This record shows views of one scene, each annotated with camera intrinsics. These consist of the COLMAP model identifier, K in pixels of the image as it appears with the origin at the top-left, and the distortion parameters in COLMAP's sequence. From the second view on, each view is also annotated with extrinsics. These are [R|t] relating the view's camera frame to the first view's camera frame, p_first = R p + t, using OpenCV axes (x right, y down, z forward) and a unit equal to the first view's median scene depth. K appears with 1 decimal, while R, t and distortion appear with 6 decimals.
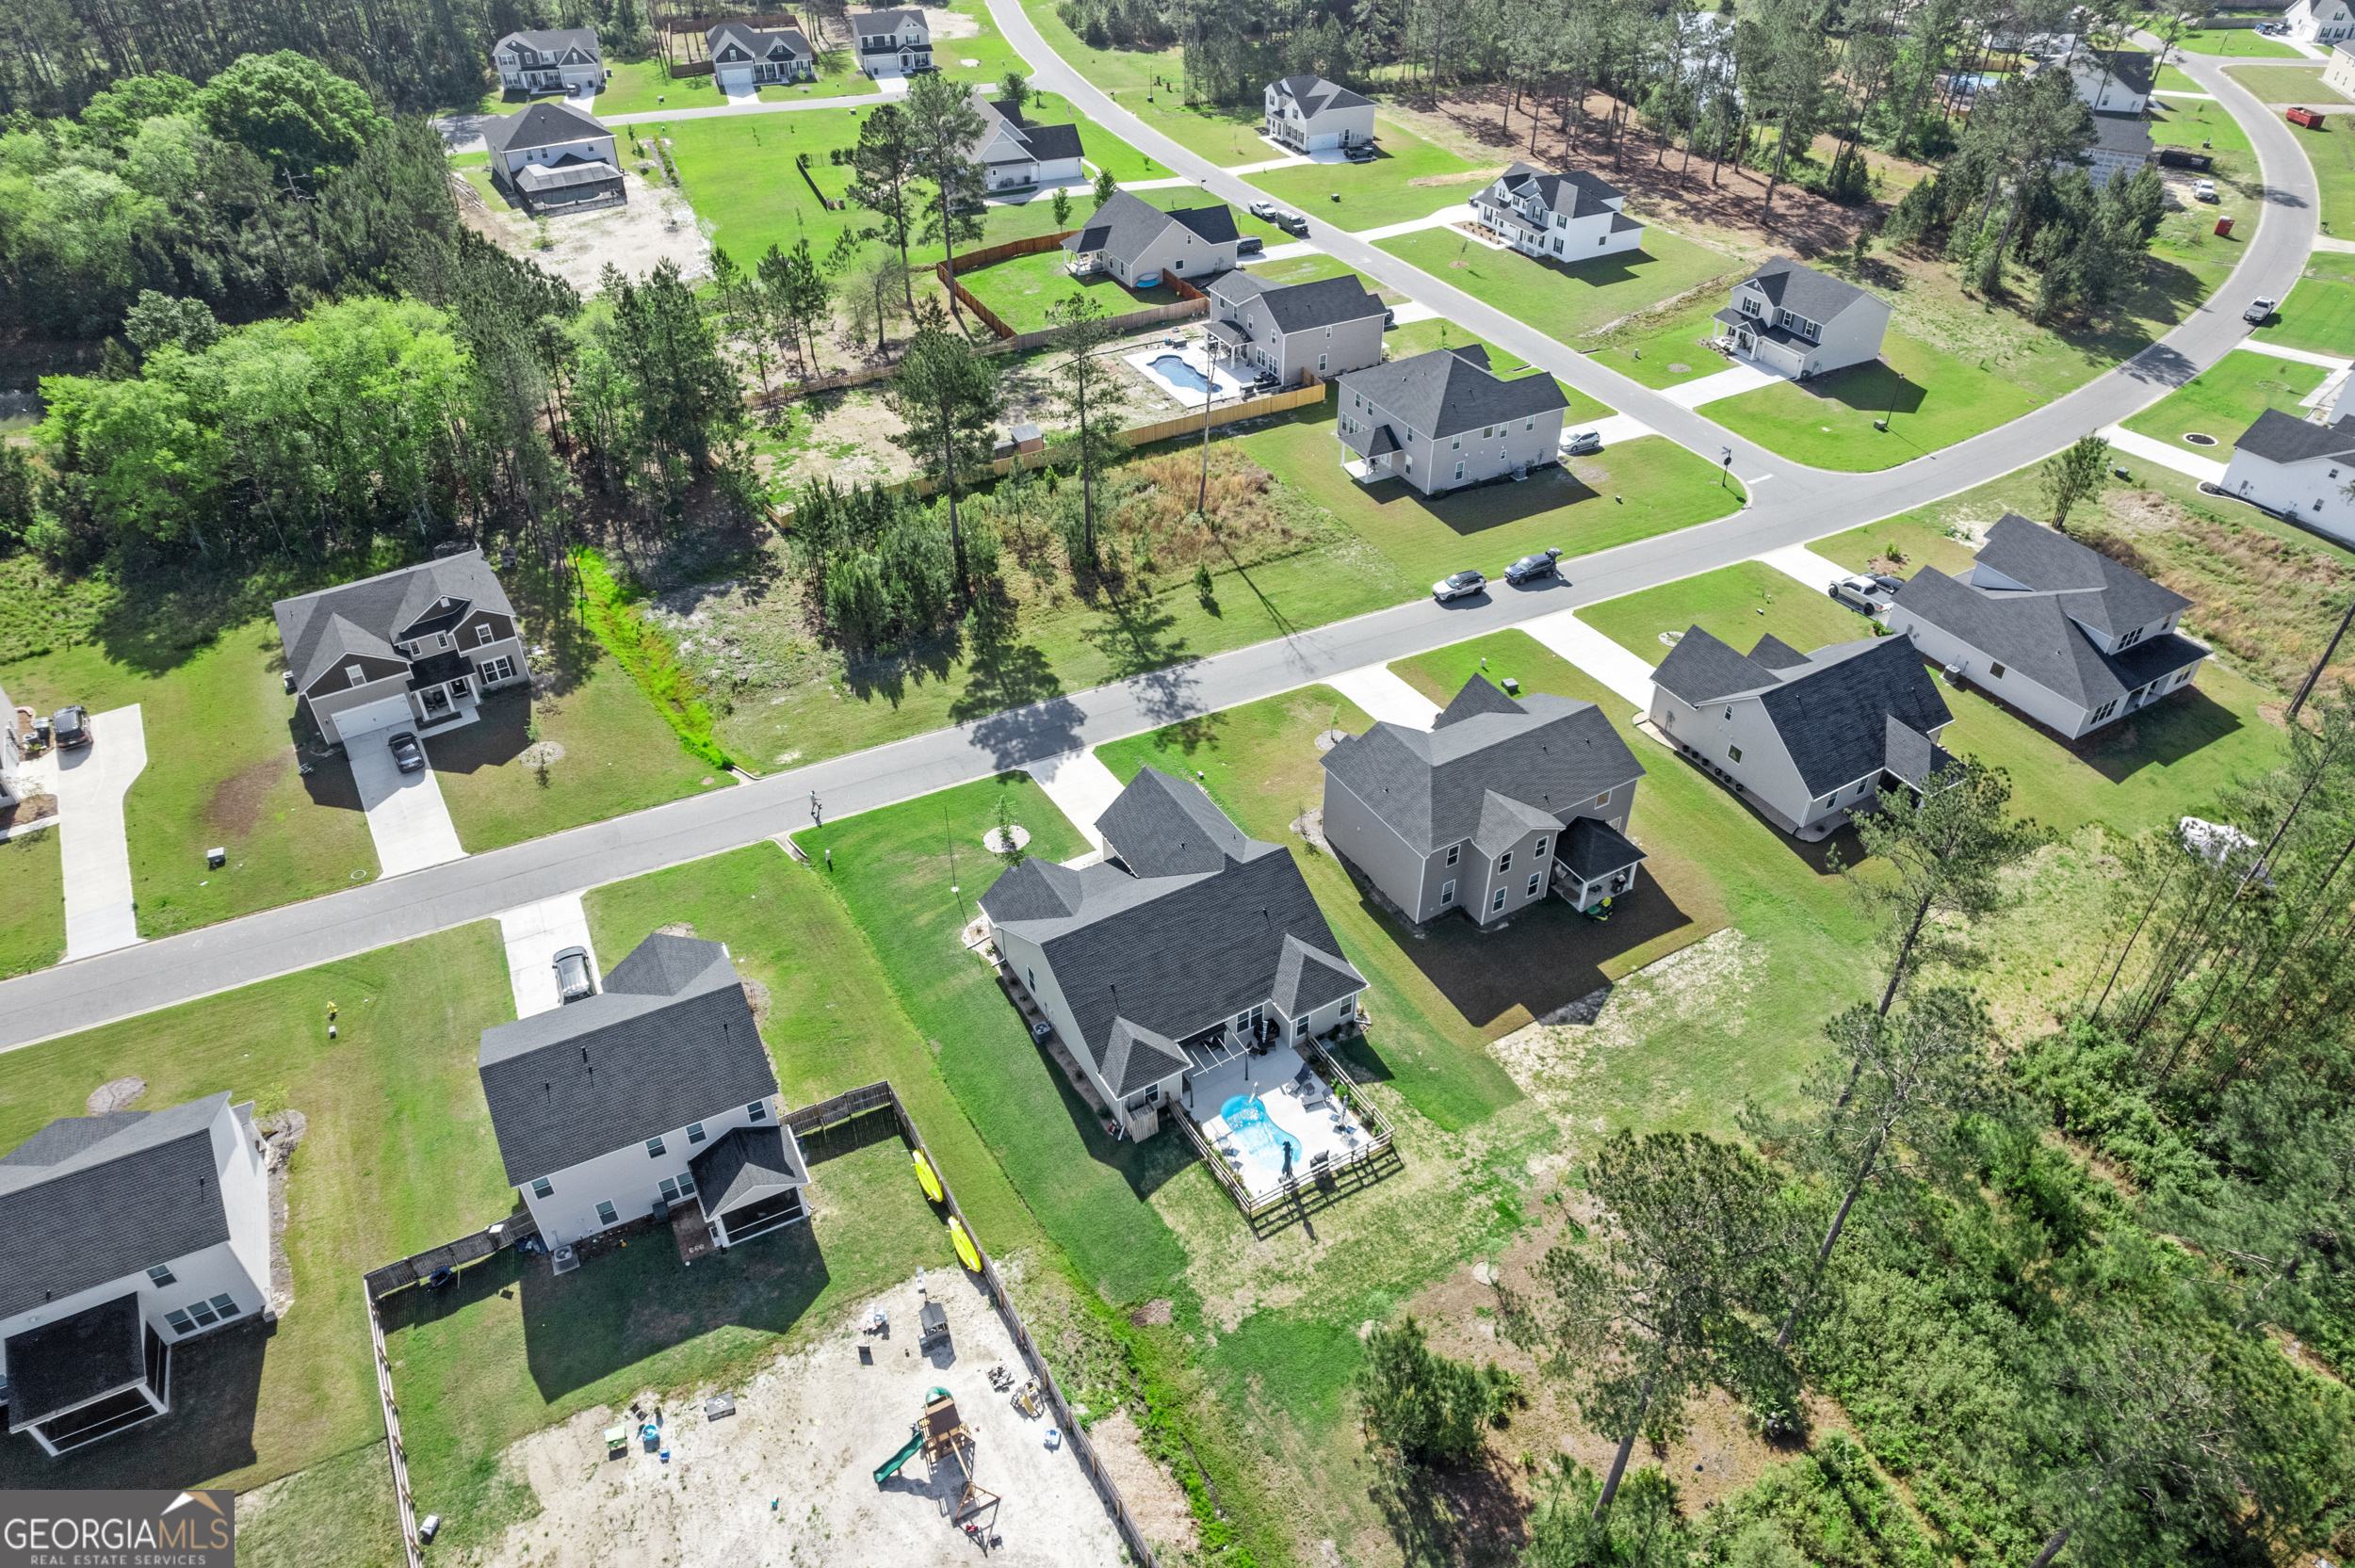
lens RADIAL K [[1549.5, 0, 1207.3], [0, 1549.5, 787.4], [0, 0, 1]] dist [-0.012046, 0.000085]
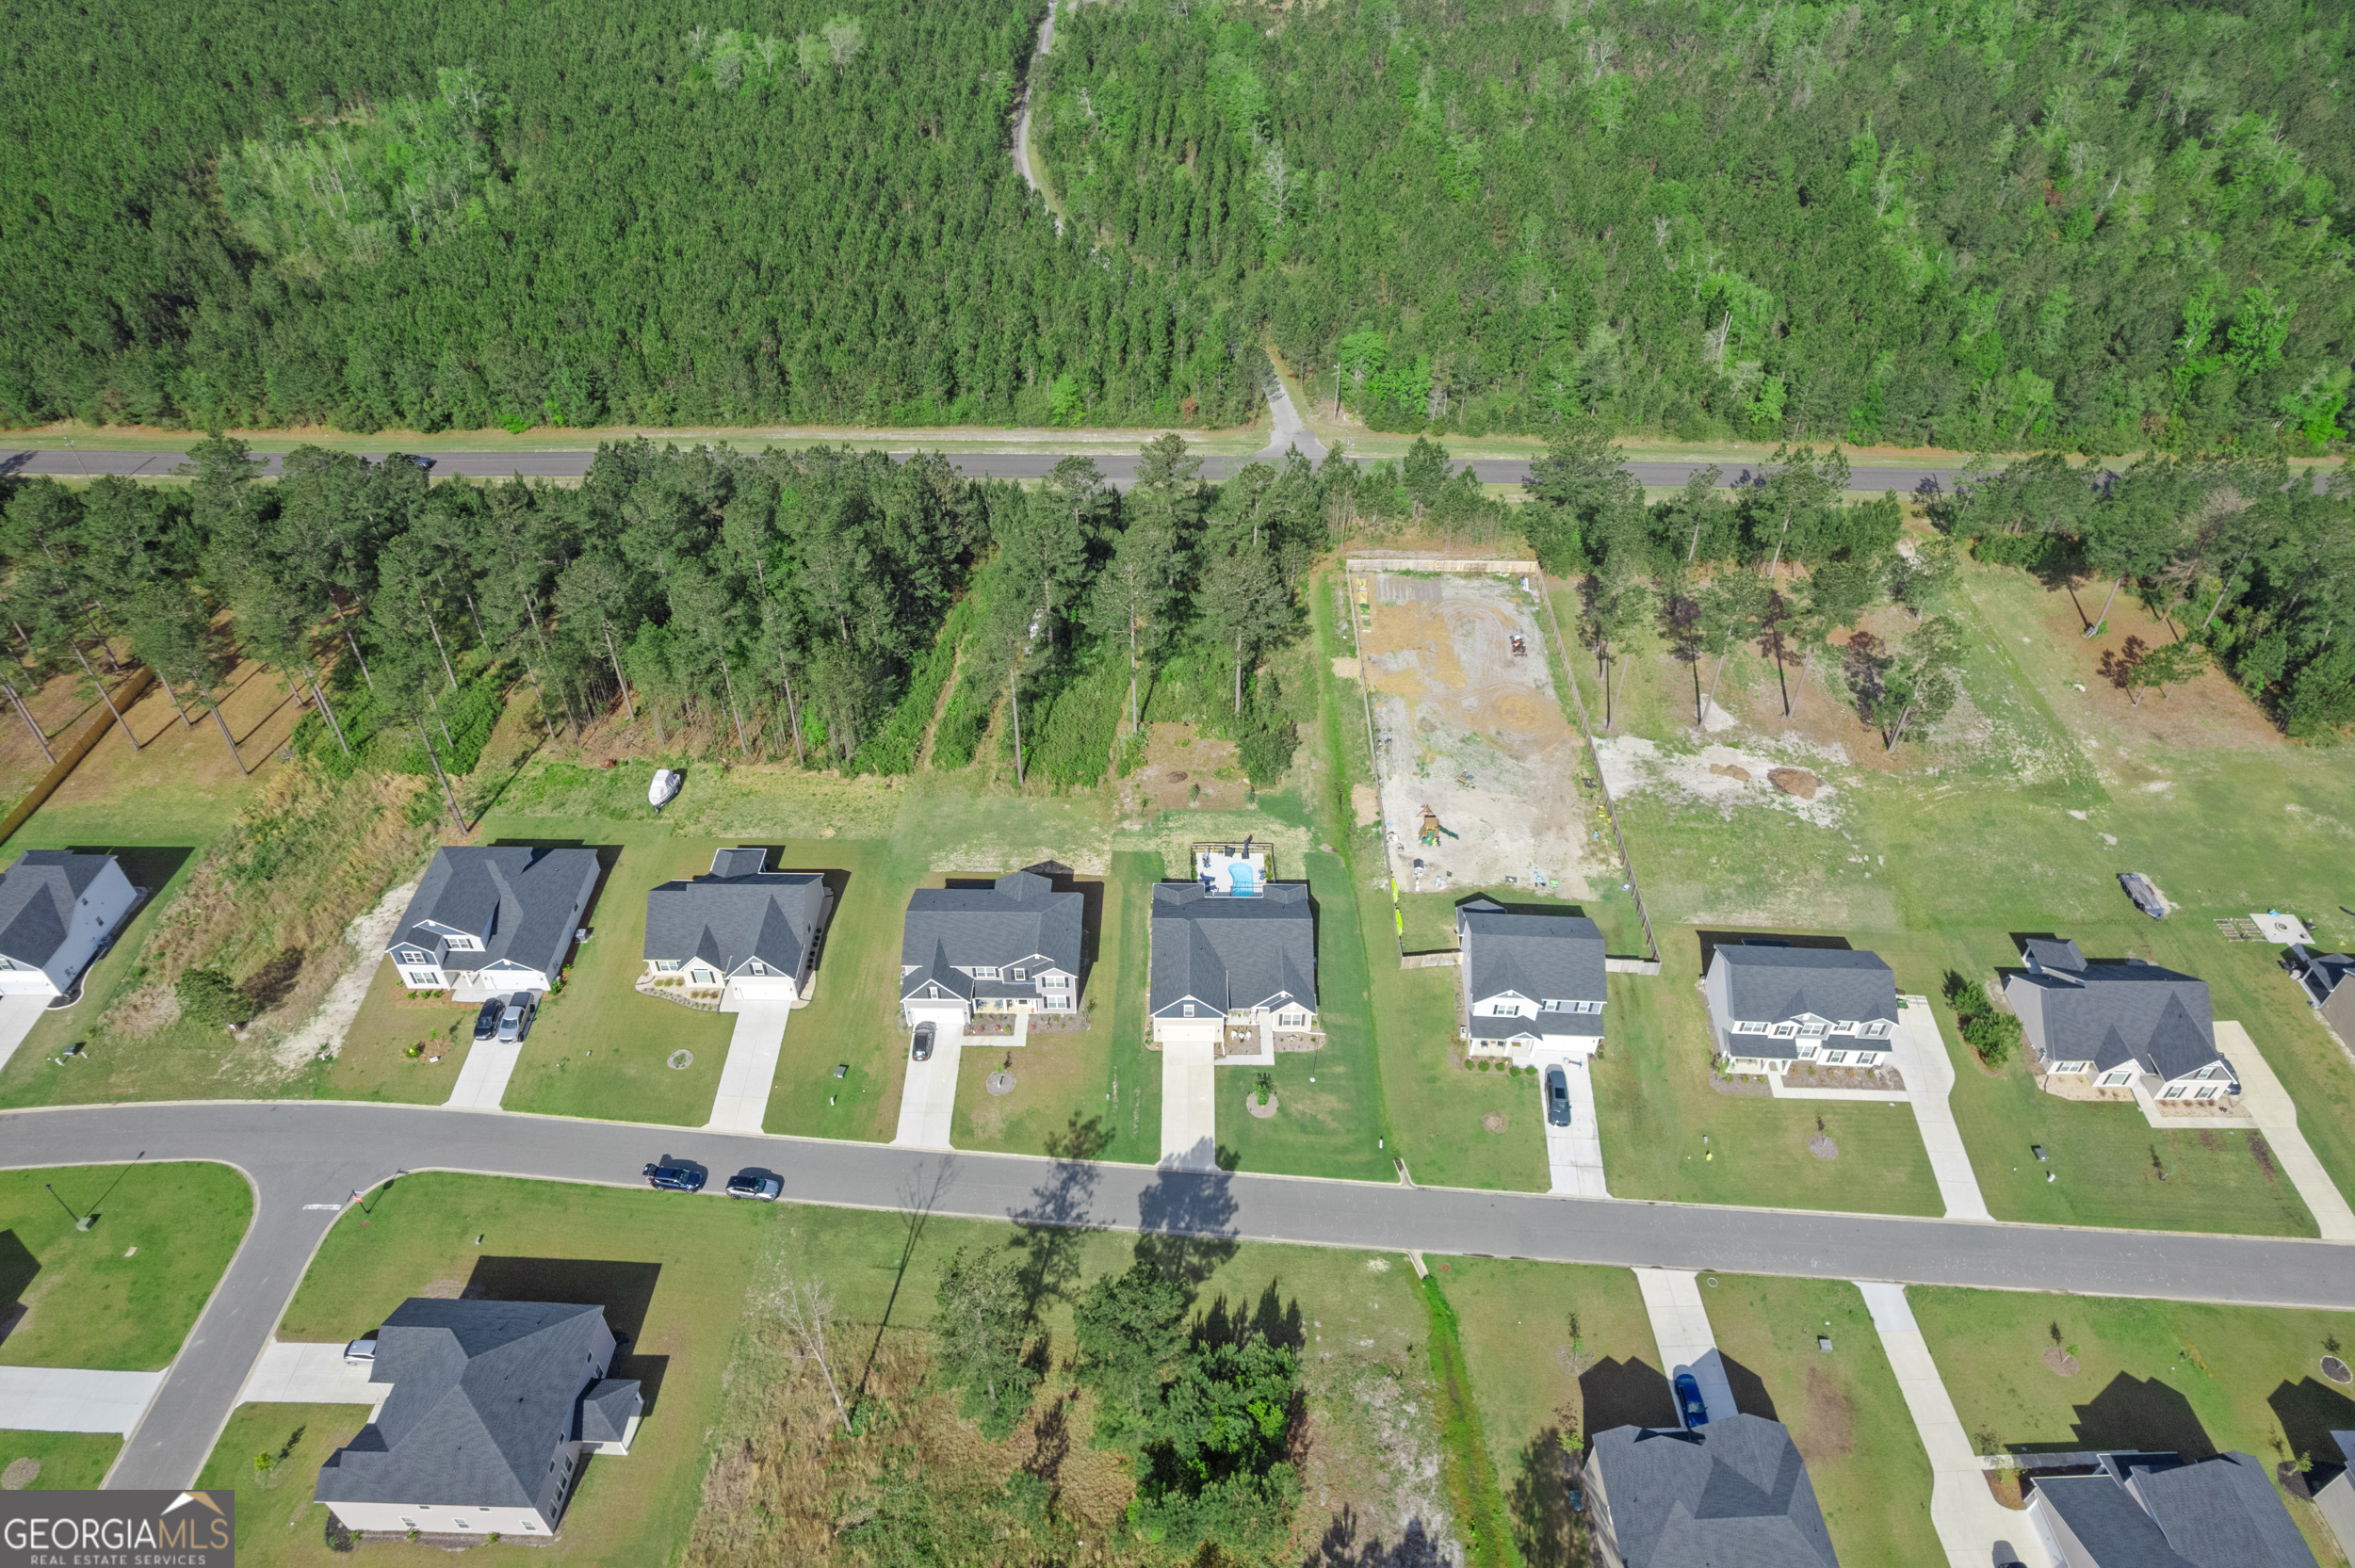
lens RADIAL K [[1446.4, 0, 1177.5], [0, 1446.4, 784.0], [0, 0, 1]] dist [0.000913, 0.000099]
pose [[-0.853845, -0.346769, 0.388201, -0.550392], [0.314661, 0.250238, 0.915625, -1.473220], [-0.414653, 0.903954, -0.104550, 1.045308]]
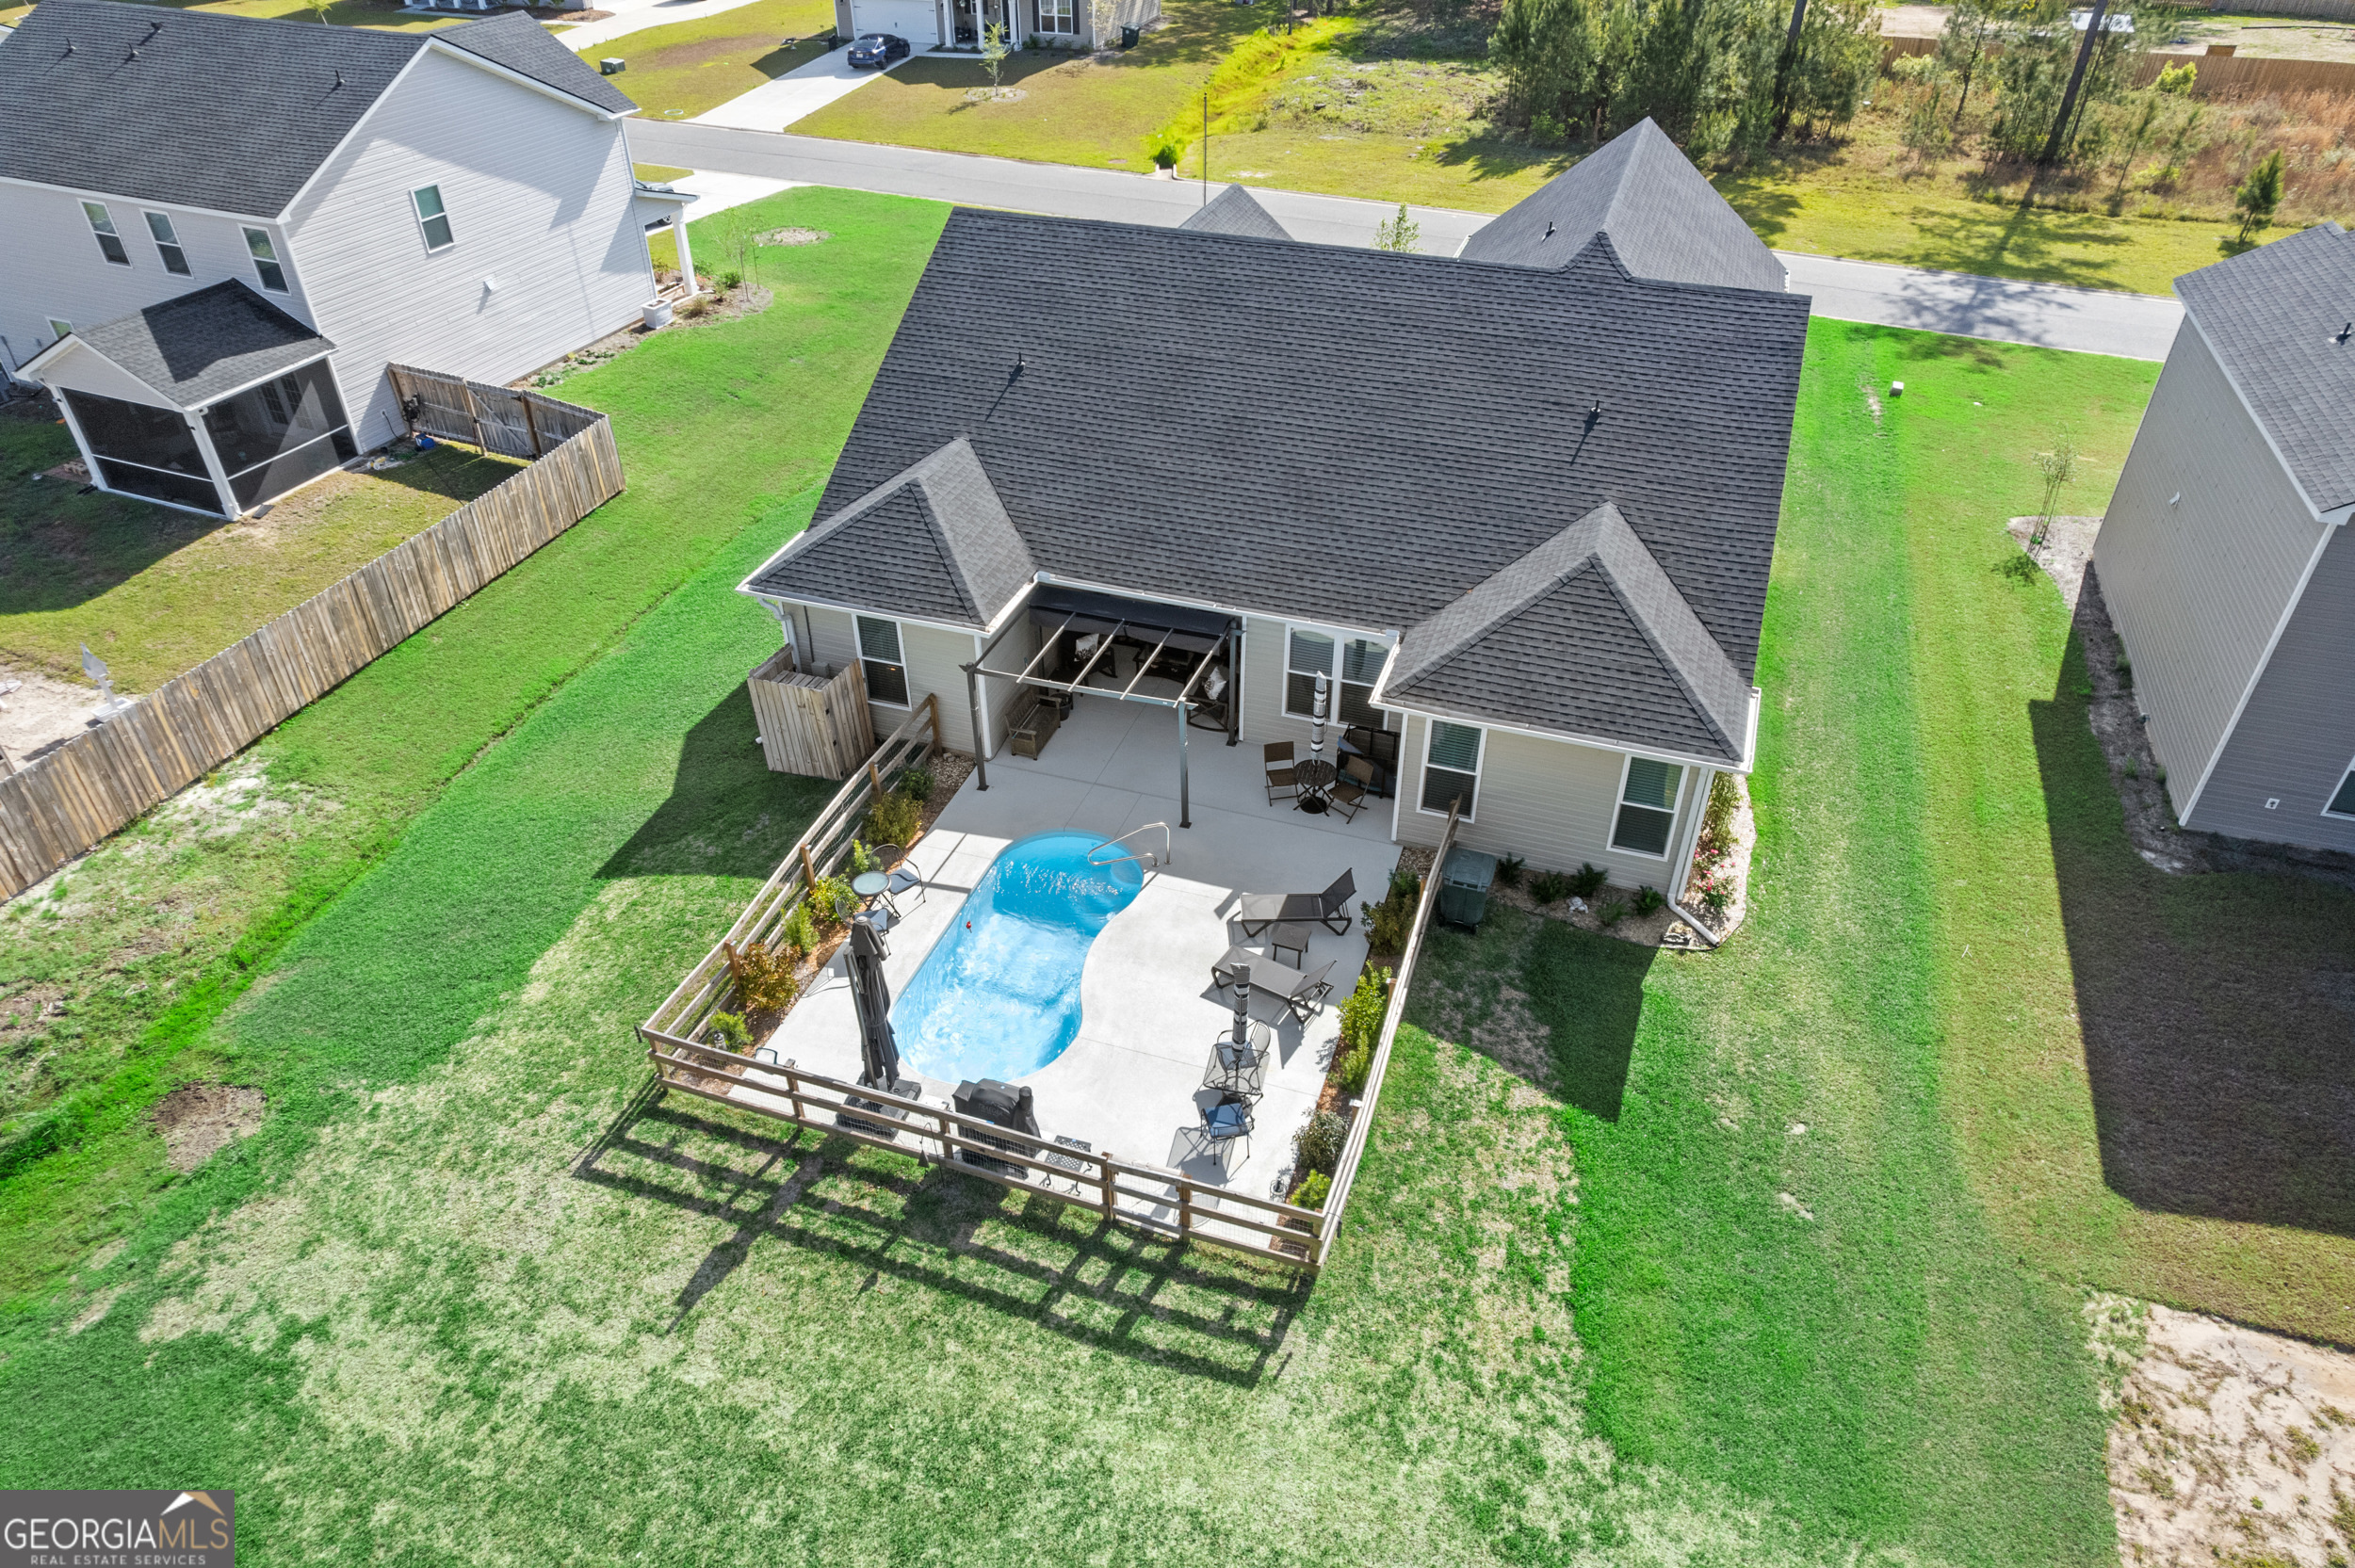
lens RADIAL K [[1494.7, 0, 1198.8], [0, 1494.7, 788.9], [0, 0, 1]] dist [-0.064679, 0.062582]
pose [[0.650161, 0.451939, -0.610772, 0.190644], [-0.471538, 0.870330, 0.142050, 0.136137], [0.595771, 0.195647, 0.778960, 0.750617]]
